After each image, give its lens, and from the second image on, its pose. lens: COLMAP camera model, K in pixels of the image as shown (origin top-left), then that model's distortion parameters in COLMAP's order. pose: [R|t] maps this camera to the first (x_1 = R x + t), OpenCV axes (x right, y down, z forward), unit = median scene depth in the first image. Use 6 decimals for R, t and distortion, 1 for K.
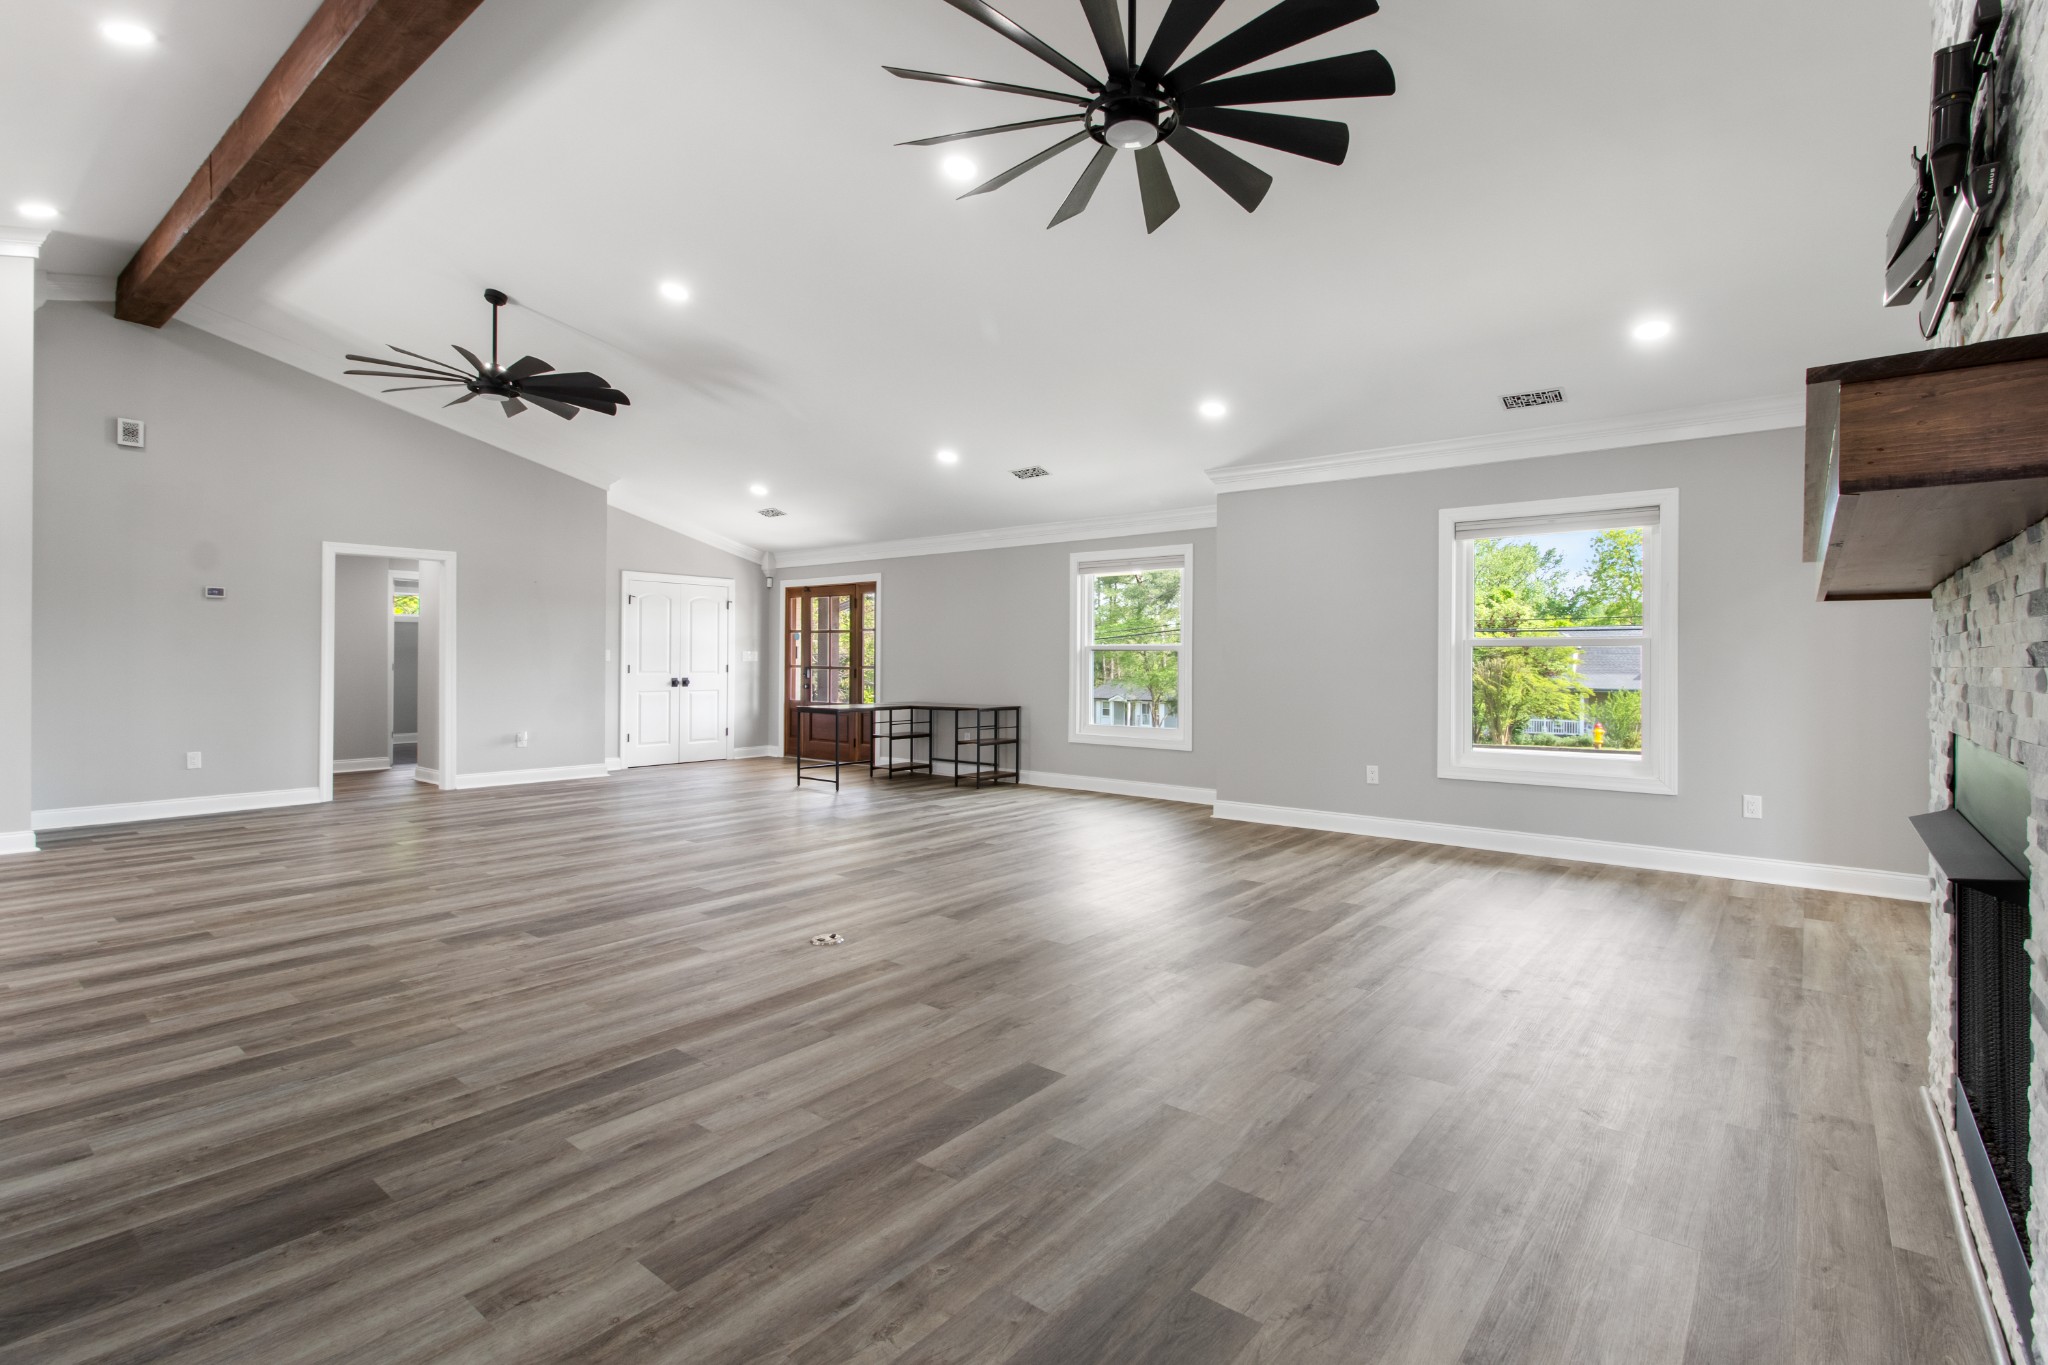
lens RADIAL K [[960.2, 0, 1030.0], [0, 960.2, 675.2], [0, 0, 1]] dist [0.004869, -0.001282]
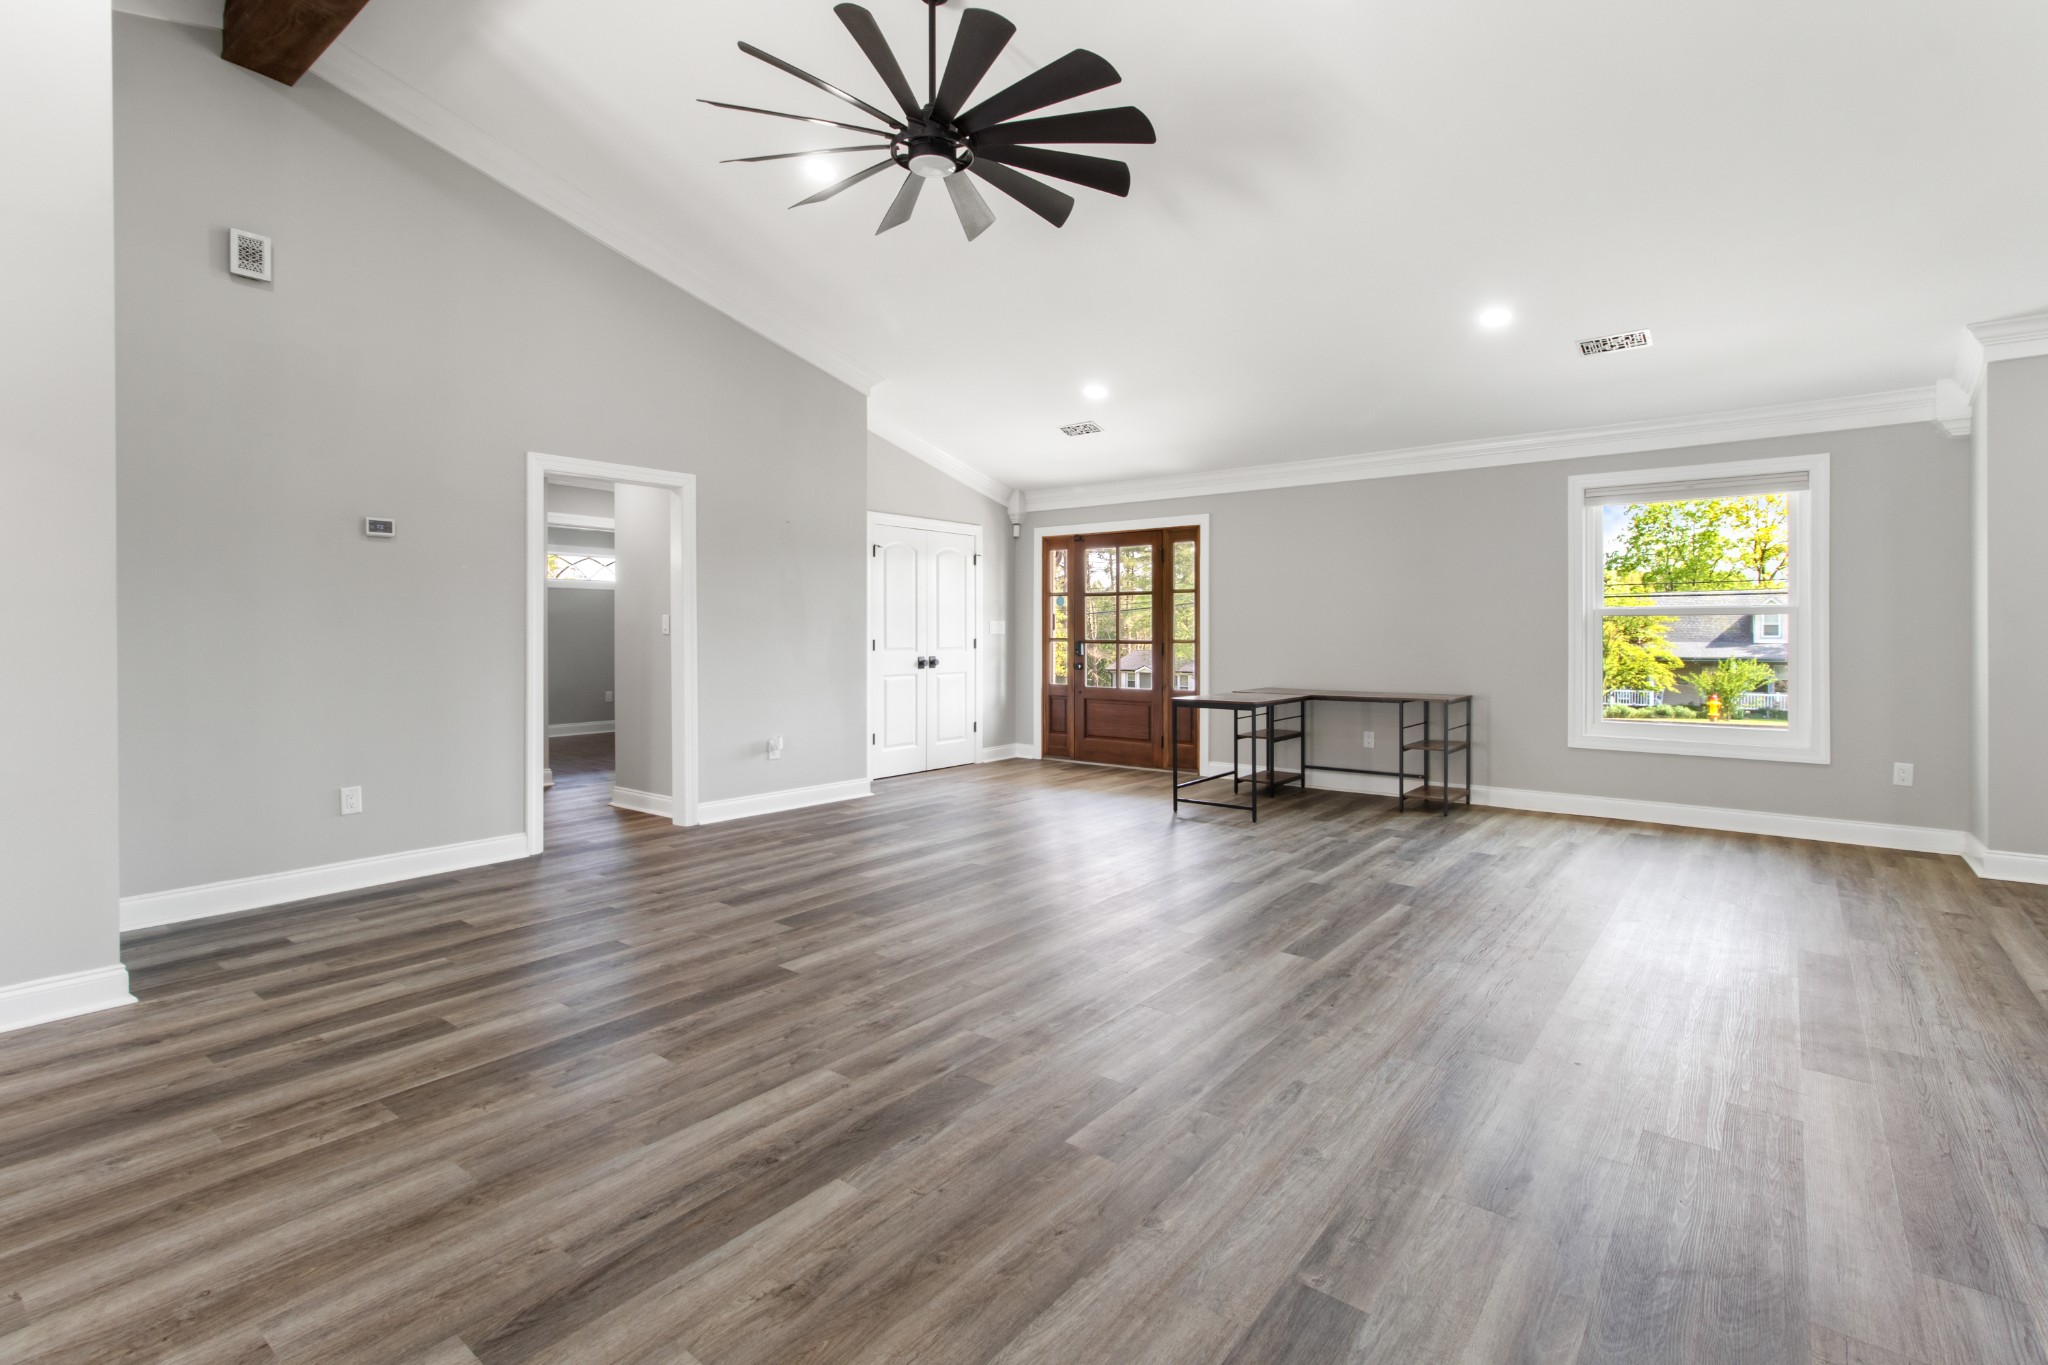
lens RADIAL K [[960.2, 0, 1022.4], [0, 960.2, 656.8], [0, 0, 1]] dist [0.004869, -0.001282]
pose [[0.999852, -0.005675, 0.016227, -0.317066], [0.005486, 0.999917, 0.011671, -0.005675], [-0.016292, -0.011580, 0.999800, 0.267529]]
